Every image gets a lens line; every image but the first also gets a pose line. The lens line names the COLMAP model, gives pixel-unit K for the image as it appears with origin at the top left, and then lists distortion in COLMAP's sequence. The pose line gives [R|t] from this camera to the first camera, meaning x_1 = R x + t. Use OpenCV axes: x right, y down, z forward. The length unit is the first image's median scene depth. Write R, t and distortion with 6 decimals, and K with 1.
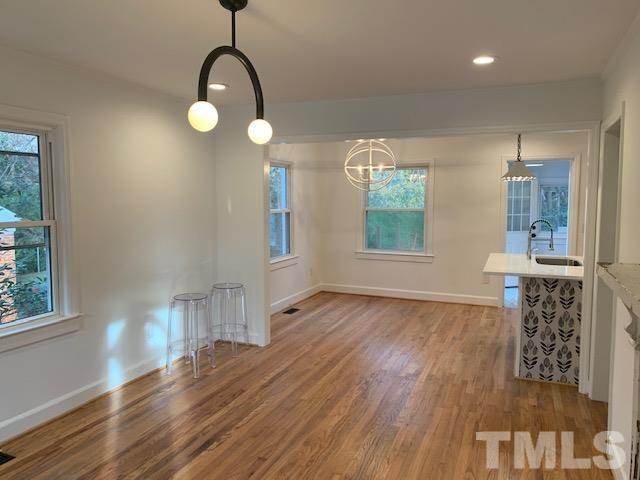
lens RADIAL K [[480.8, 0, 320.2], [0, 480.8, 238.8], [0, 0, 1]] dist [0.007862, -0.011922]
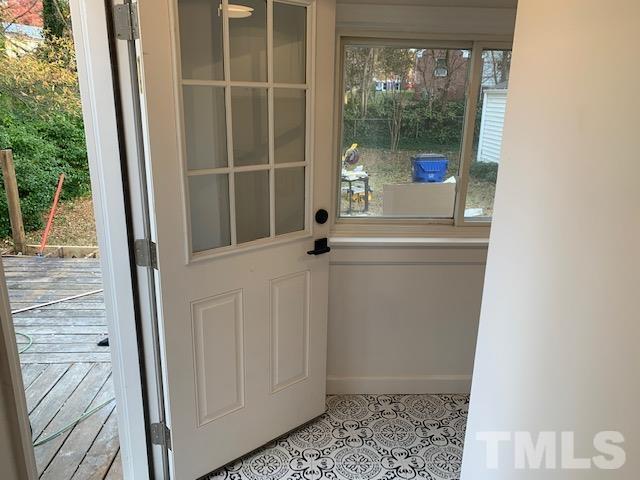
lens RADIAL K [[480.8, 0, 319.7], [0, 480.8, 241.0], [0, 0, 1]] dist [0.007862, -0.011922]
pose [[0.899783, -0.100878, 0.424516, 0.339894], [0.016199, 0.979960, 0.198535, -0.059578], [-0.436037, -0.171762, 0.883385, 0.786946]]
